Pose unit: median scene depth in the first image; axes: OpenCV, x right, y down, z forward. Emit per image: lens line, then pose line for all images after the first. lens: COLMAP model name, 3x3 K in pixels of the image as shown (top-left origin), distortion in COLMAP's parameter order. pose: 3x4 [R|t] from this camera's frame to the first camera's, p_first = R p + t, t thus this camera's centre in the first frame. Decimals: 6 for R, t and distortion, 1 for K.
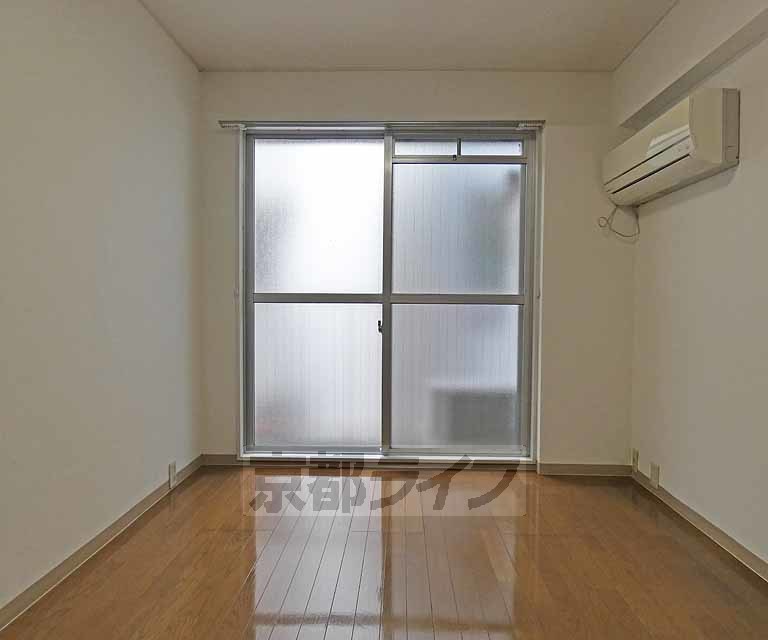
lens RADIAL K [[500.3, 0, 385.5], [0, 500.3, 323.1], [0, 0, 1]] dist [-0.005098, -0.001684]
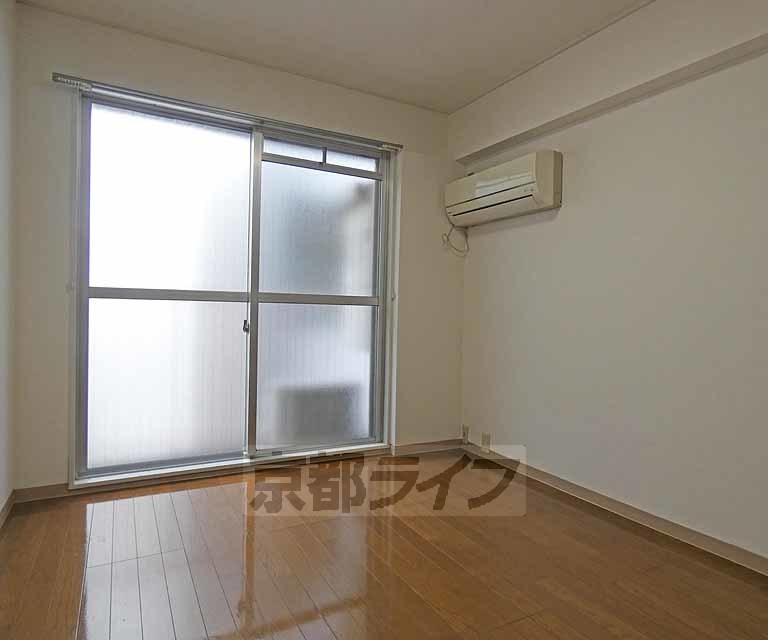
lens RADIAL K [[497.7, 0, 384.0], [0, 497.7, 320.0], [0, 0, 1]] dist [0.006094, 0.001768]
pose [[0.867452, 0.002939, 0.497513, -0.265288], [0.001948, 0.999955, -0.009303, 0.004932], [-0.497518, 0.009039, 0.867407, 0.031265]]
